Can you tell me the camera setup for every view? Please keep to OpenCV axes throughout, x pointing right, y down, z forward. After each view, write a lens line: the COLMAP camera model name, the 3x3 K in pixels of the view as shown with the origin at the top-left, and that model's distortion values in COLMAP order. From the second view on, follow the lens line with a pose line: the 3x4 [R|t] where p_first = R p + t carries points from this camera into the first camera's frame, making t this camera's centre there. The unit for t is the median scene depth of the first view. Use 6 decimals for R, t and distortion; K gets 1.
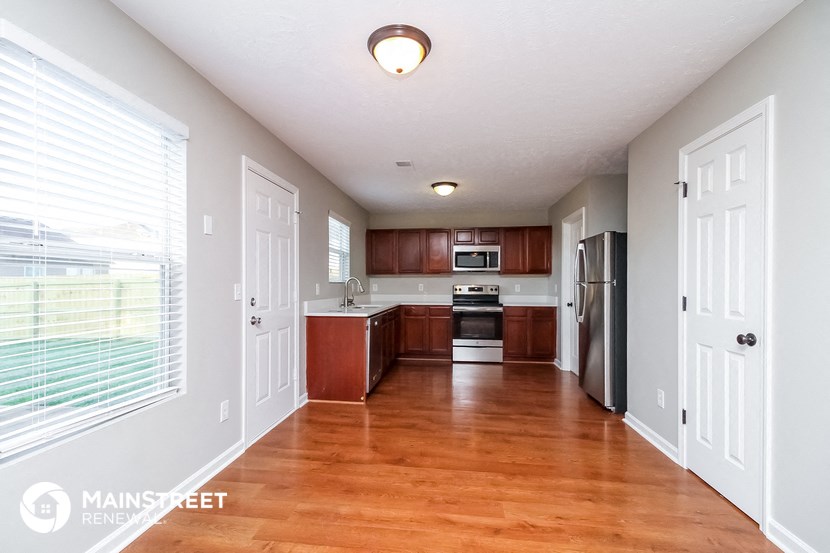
lens RADIAL K [[387.5, 0, 415.0], [0, 387.5, 276.5], [0, 0, 1]] dist [0.022226, 0.000005]
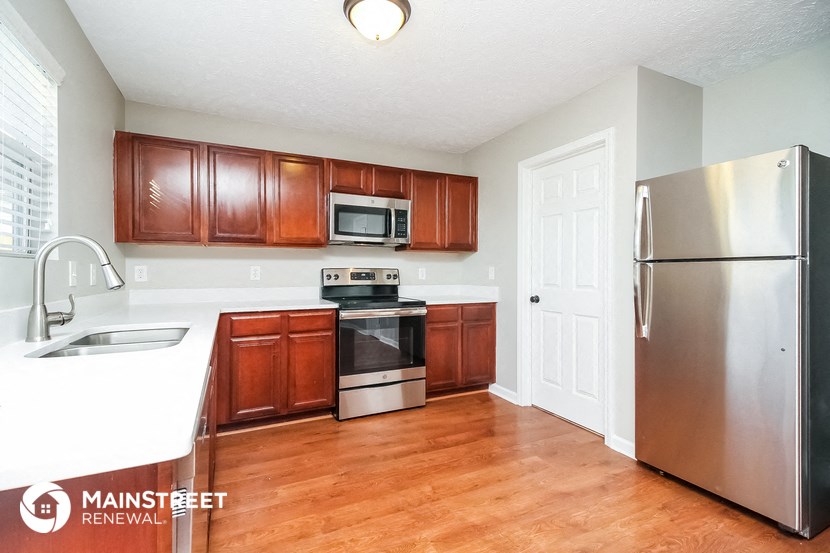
lens RADIAL K [[387.5, 0, 415.0], [0, 387.5, 276.5], [0, 0, 1]] dist [0.022226, 0.000005]
pose [[0.858491, -0.009648, 0.512738, -0.071656], [-0.007231, 0.999496, 0.030913, 0.016092], [-0.512778, -0.030246, 0.857988, 0.496628]]
